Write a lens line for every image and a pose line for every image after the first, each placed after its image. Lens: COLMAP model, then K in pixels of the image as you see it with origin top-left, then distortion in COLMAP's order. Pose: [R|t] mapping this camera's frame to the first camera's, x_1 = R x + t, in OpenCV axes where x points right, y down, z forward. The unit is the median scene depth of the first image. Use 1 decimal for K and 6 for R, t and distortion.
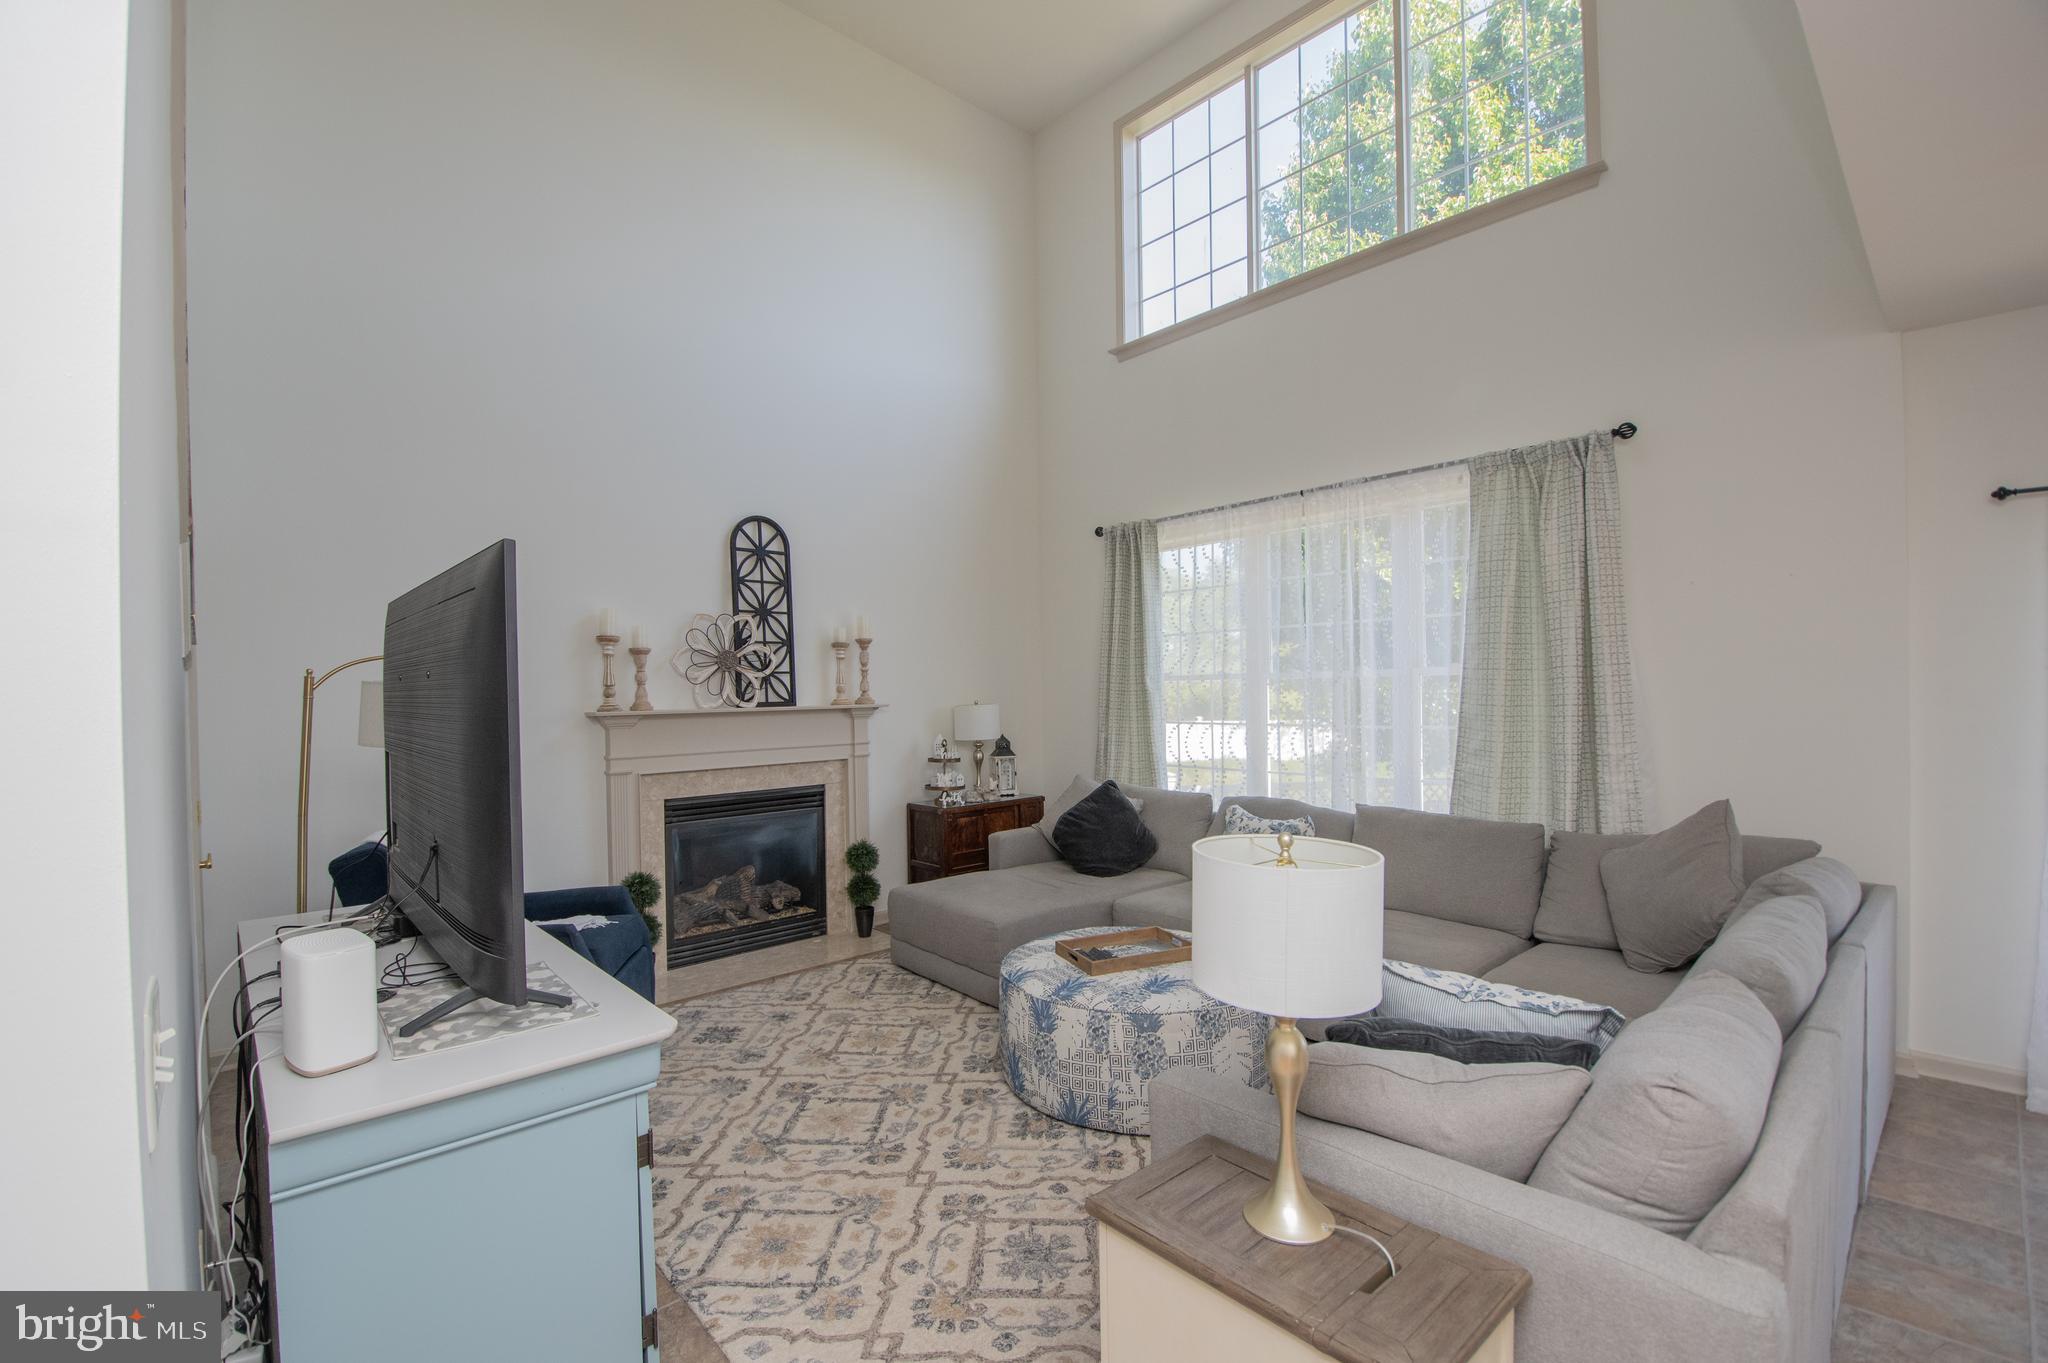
lens RADIAL K [[892.9, 0, 1025.5], [0, 892.9, 690.4], [0, 0, 1]] dist [0.014711, -0.024743]
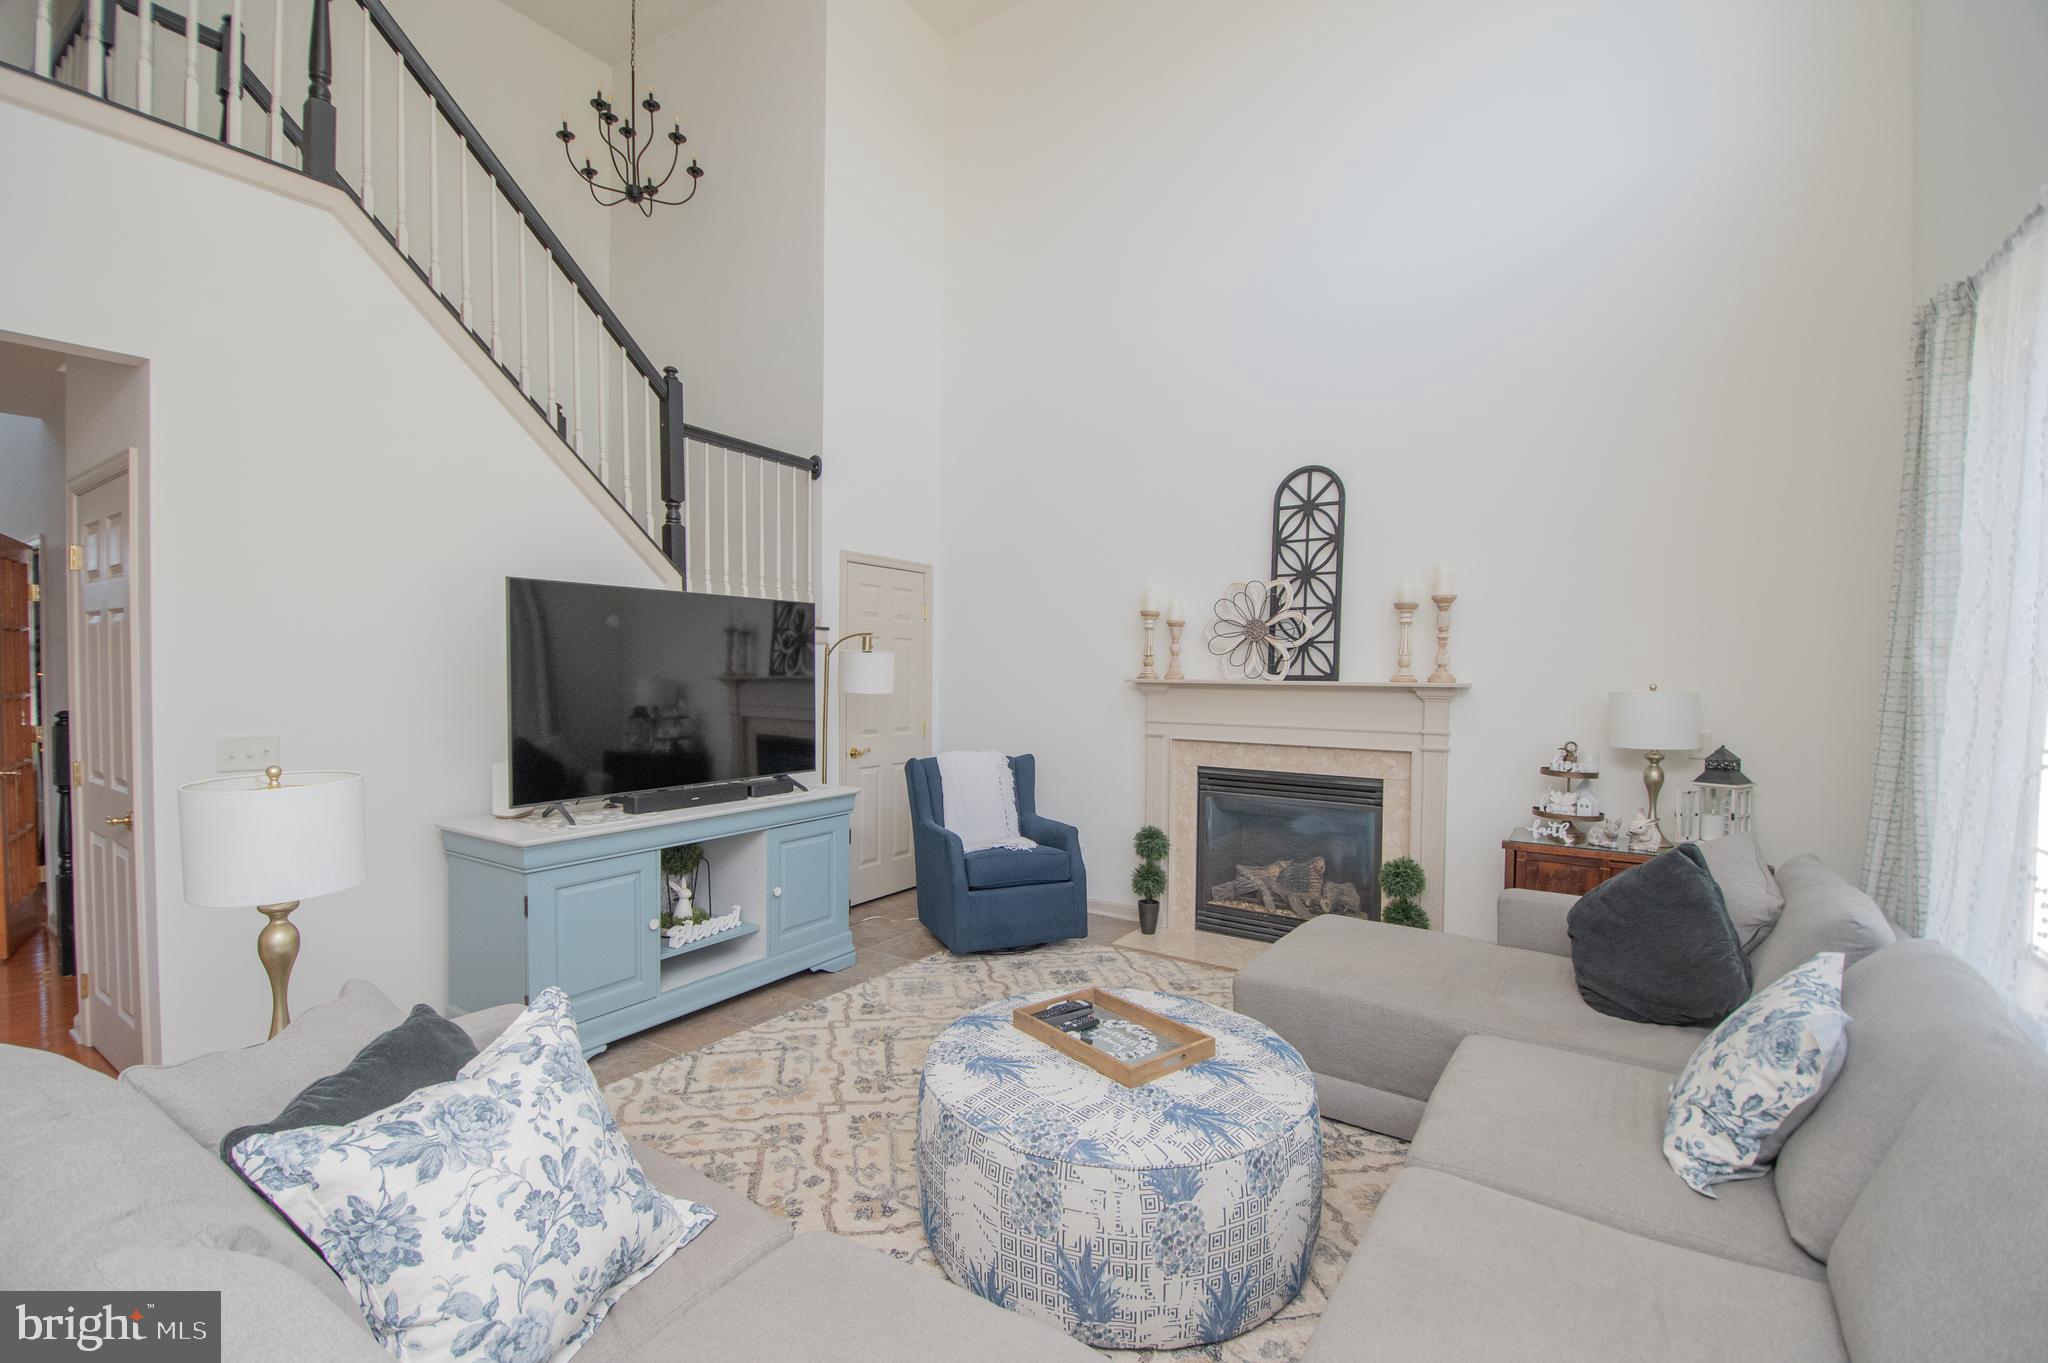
lens RADIAL K [[903.1, 0, 1025.8], [0, 903.1, 697.6], [0, 0, 1]] dist [-0.001366, -0.000101]
pose [[0.229857, 0.046779, -0.972100, 0.564082], [-0.015458, 0.998894, 0.044413, -0.000735], [0.973102, 0.004818, 0.230326, 0.564788]]
